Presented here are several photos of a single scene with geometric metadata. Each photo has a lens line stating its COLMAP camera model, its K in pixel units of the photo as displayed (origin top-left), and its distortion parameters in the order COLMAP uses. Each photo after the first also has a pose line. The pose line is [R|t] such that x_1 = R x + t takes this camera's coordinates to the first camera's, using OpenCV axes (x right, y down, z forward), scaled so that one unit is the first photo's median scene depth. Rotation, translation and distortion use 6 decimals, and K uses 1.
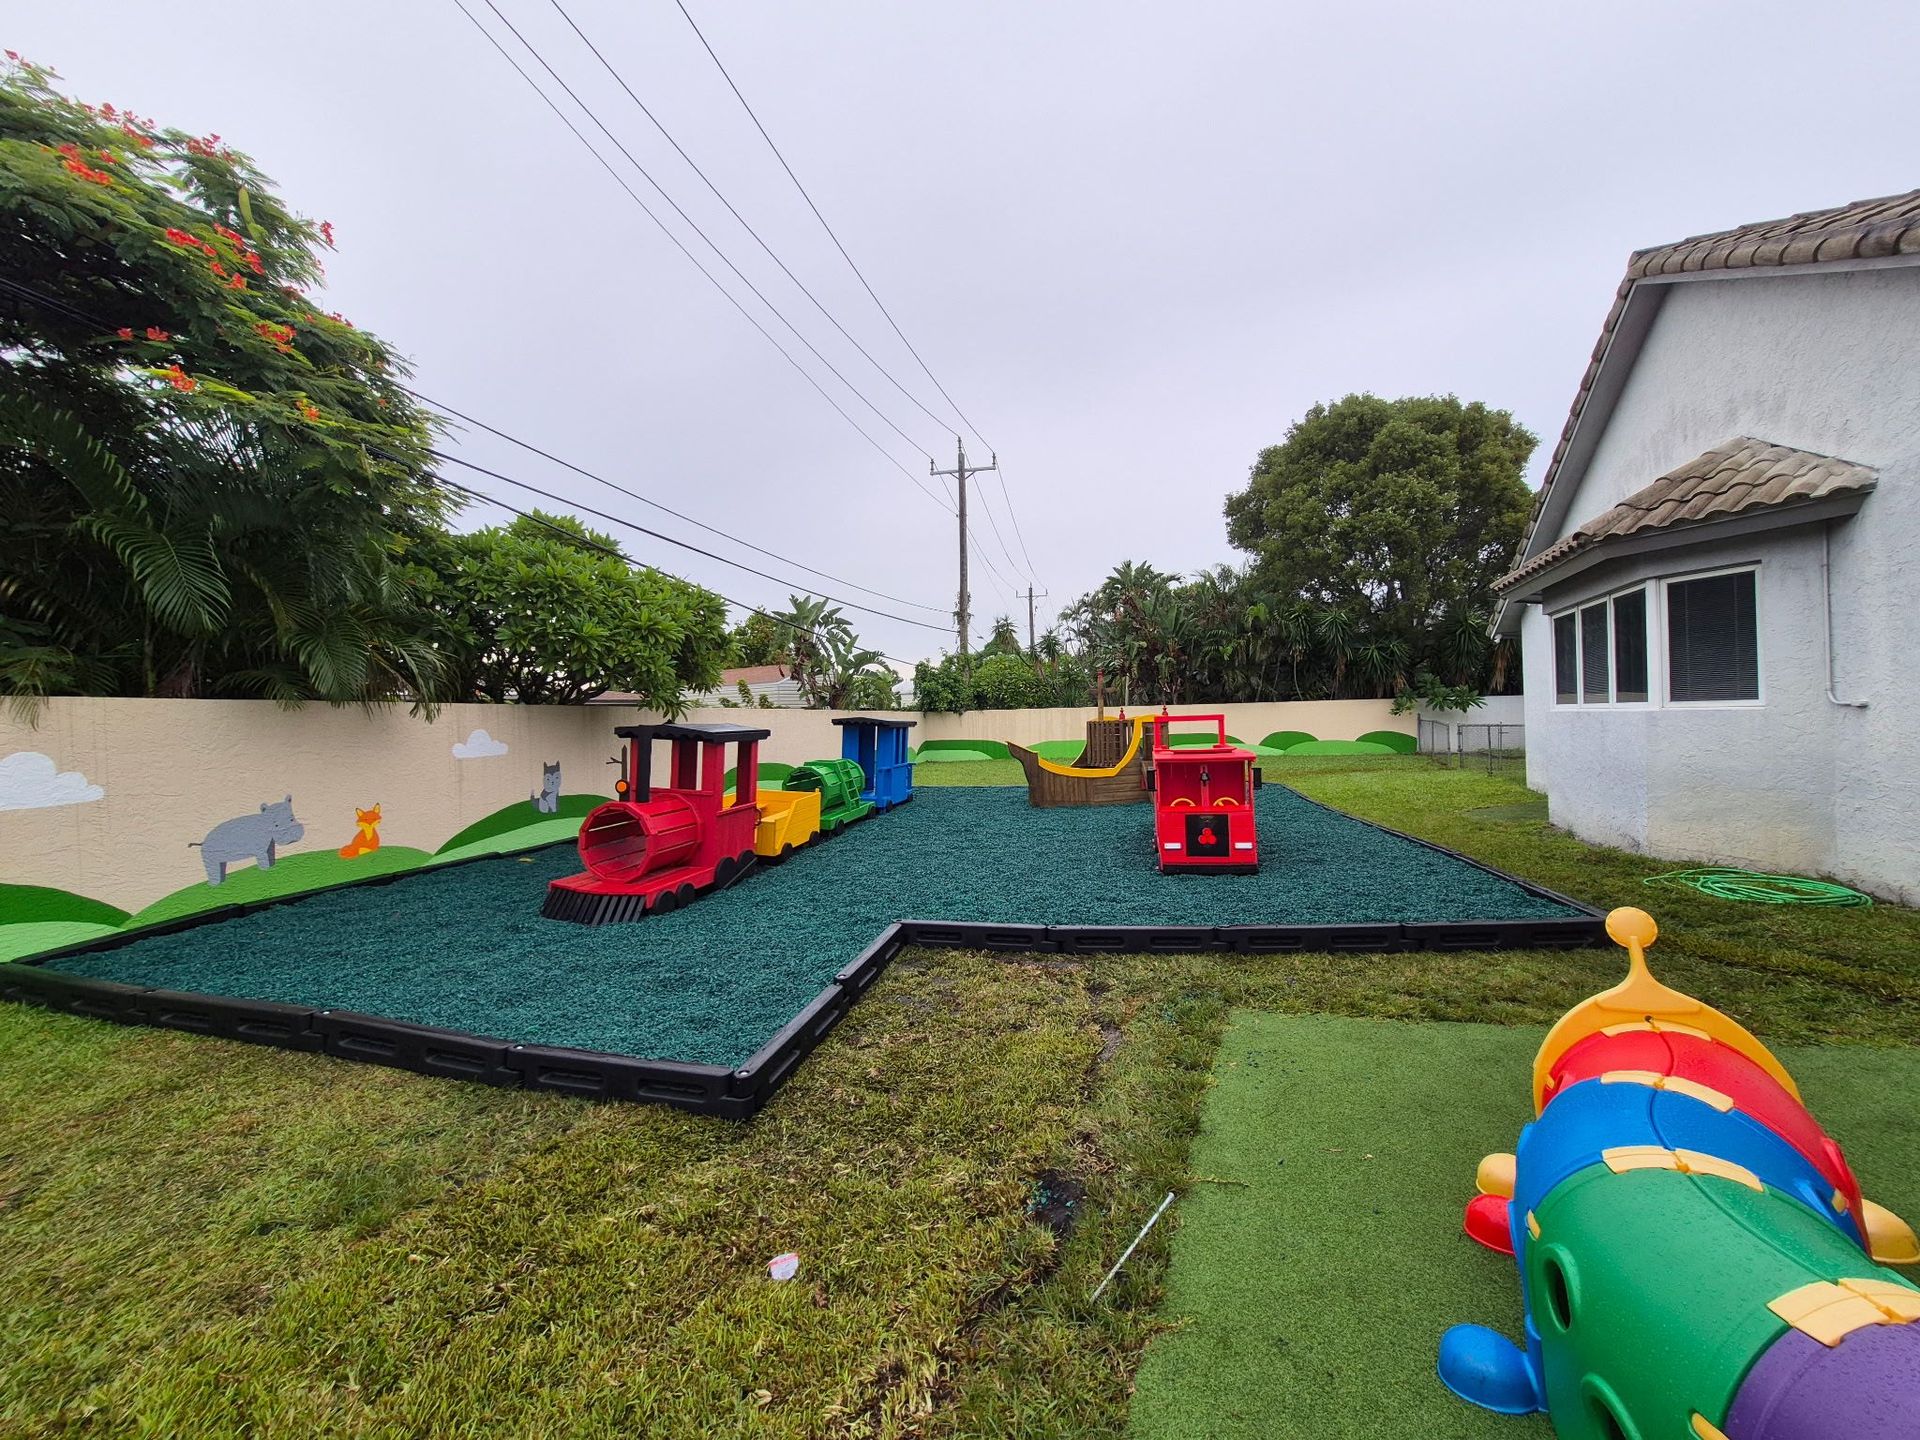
lens RADIAL K [[766.2, 0, 960.8], [0, 766.2, 709.4], [0, 0, 1]] dist [0.002280, 0.000112]
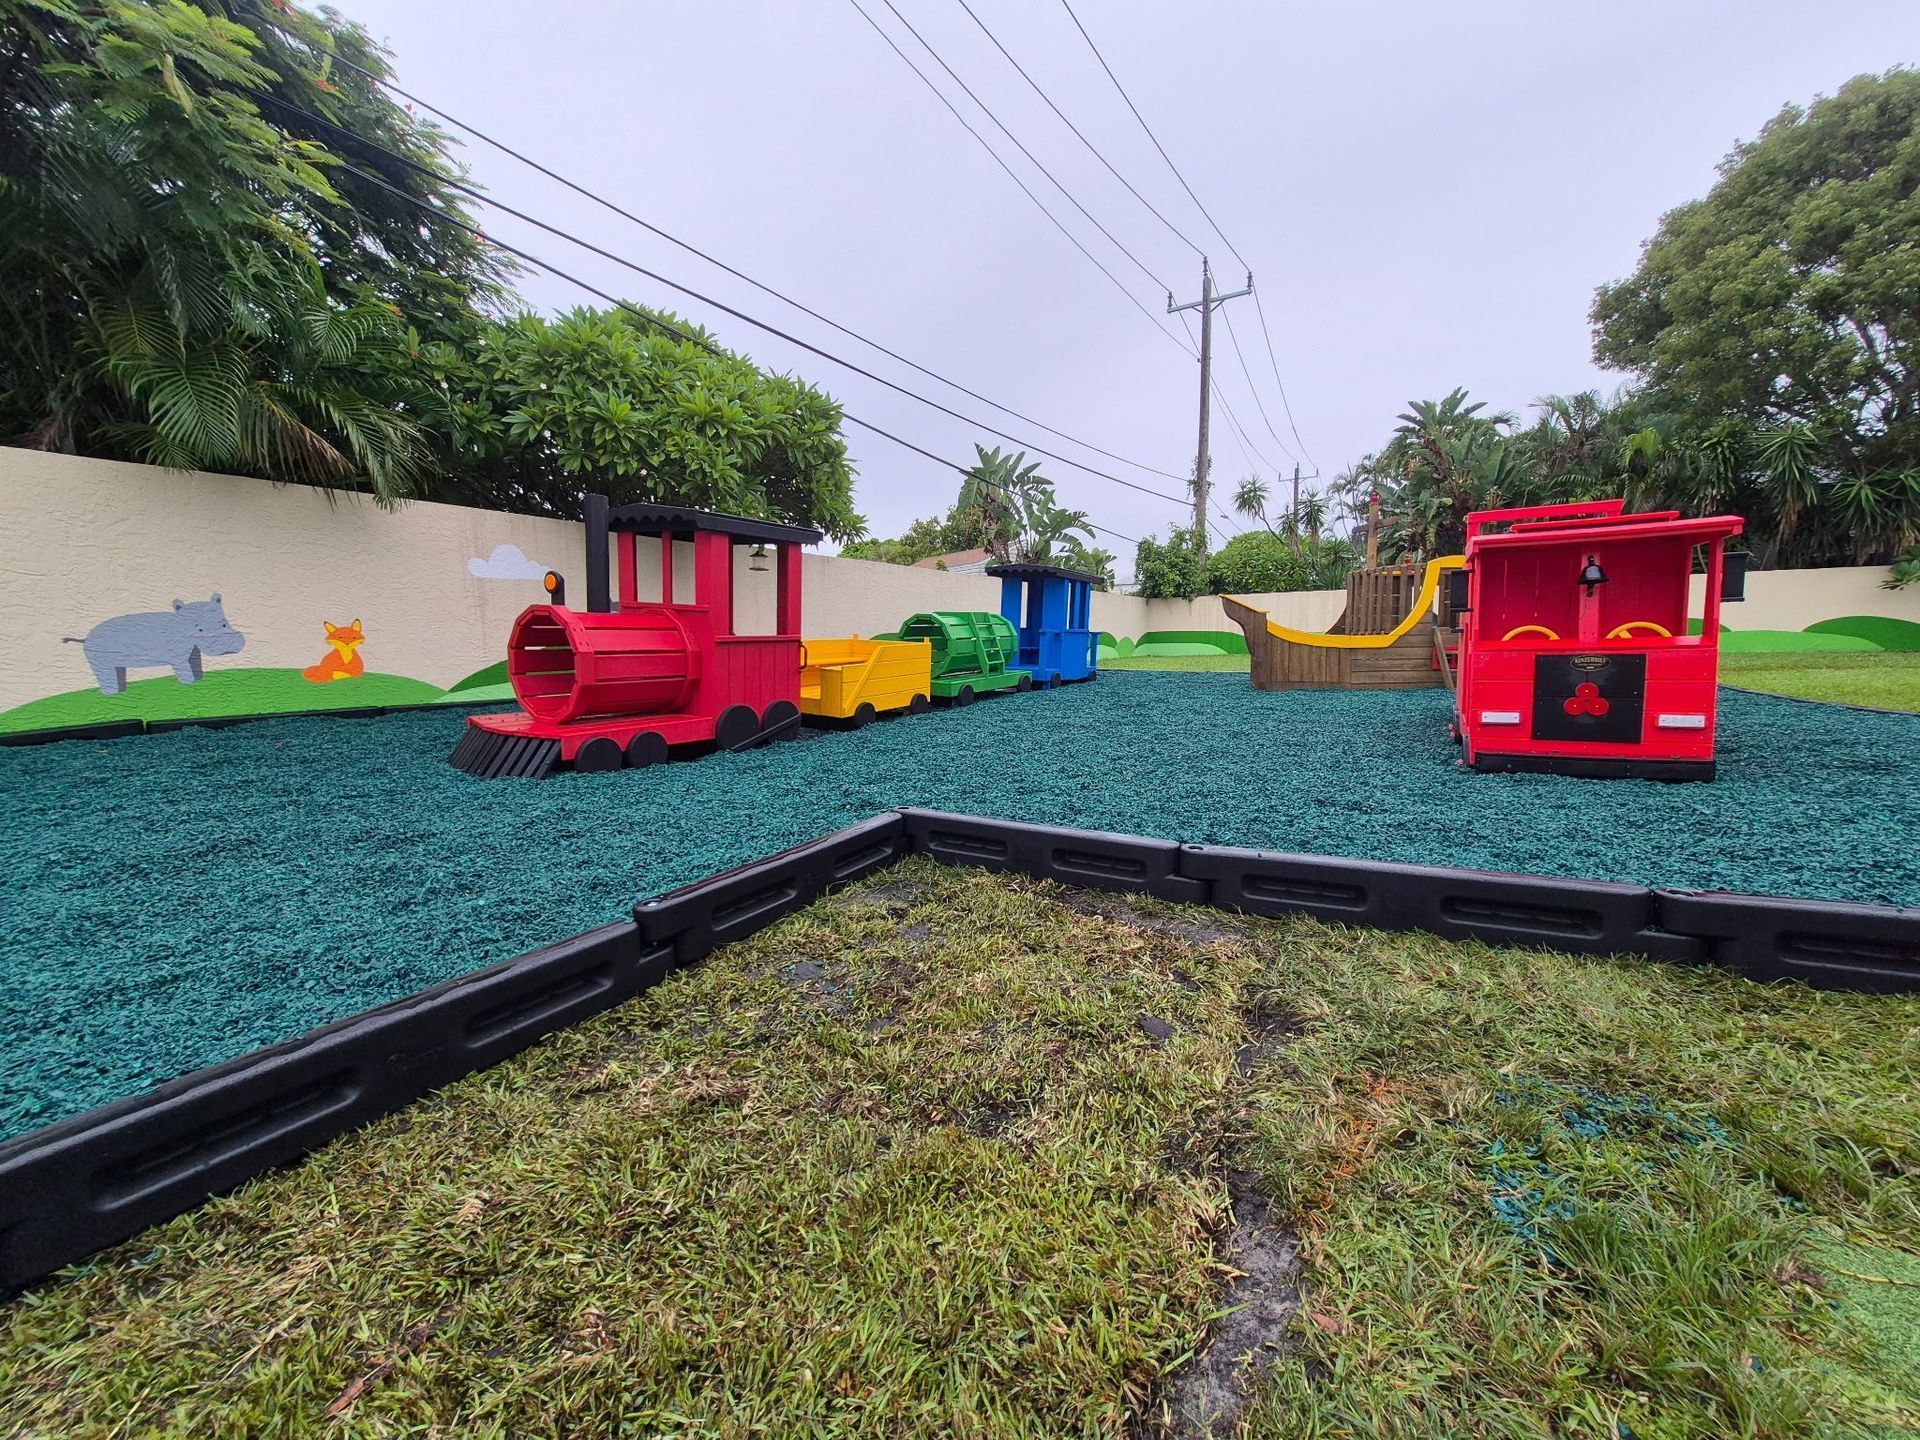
lens RADIAL K [[766.2, 0, 960.8], [0, 766.2, 709.4], [0, 0, 1]] dist [0.002280, 0.000112]
pose [[0.949626, 0.041966, -0.310563, 0.082631], [-0.007281, 0.993680, 0.112011, 0.101015], [0.313301, -0.104108, 0.943930, 0.354085]]
